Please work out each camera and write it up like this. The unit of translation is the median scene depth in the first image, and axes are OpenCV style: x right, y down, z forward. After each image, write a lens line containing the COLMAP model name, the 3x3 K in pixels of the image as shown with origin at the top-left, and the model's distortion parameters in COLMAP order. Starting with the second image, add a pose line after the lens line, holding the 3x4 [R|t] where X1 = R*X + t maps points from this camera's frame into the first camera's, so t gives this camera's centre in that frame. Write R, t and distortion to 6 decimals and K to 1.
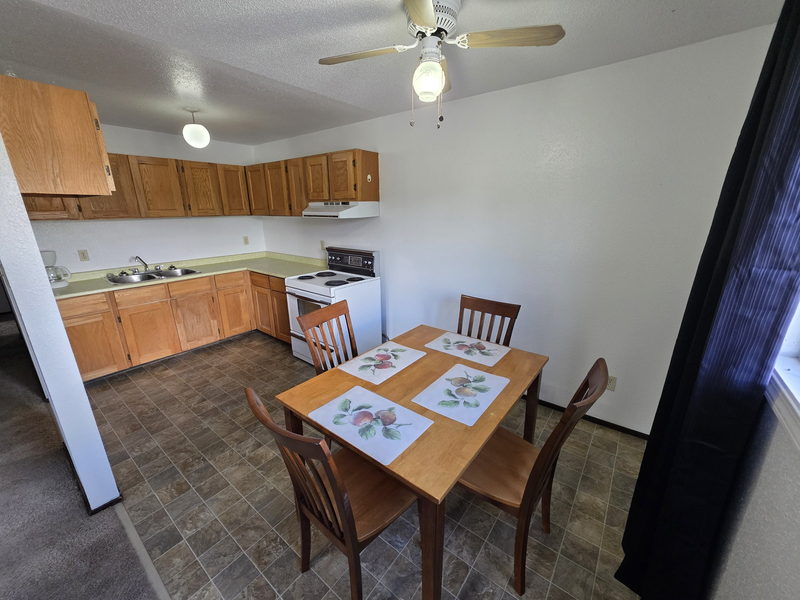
lens RADIAL K [[313.7, 0, 399.8], [0, 313.7, 302.9], [0, 0, 1]] dist [-0.002751, -0.000351]
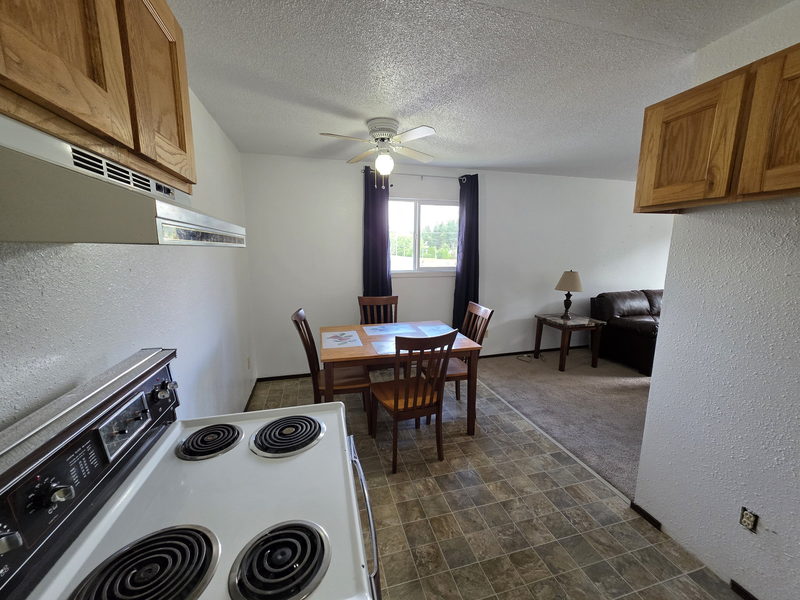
lens RADIAL K [[313.7, 0, 399.7], [0, 313.7, 299.8], [0, 0, 1]] dist [-0.002751, -0.000351]
pose [[-0.795399, -0.095321, 0.598543, -0.789667], [0.175019, 0.909361, 0.377401, -0.484083], [-0.580266, 0.404941, -0.706622, 1.794973]]
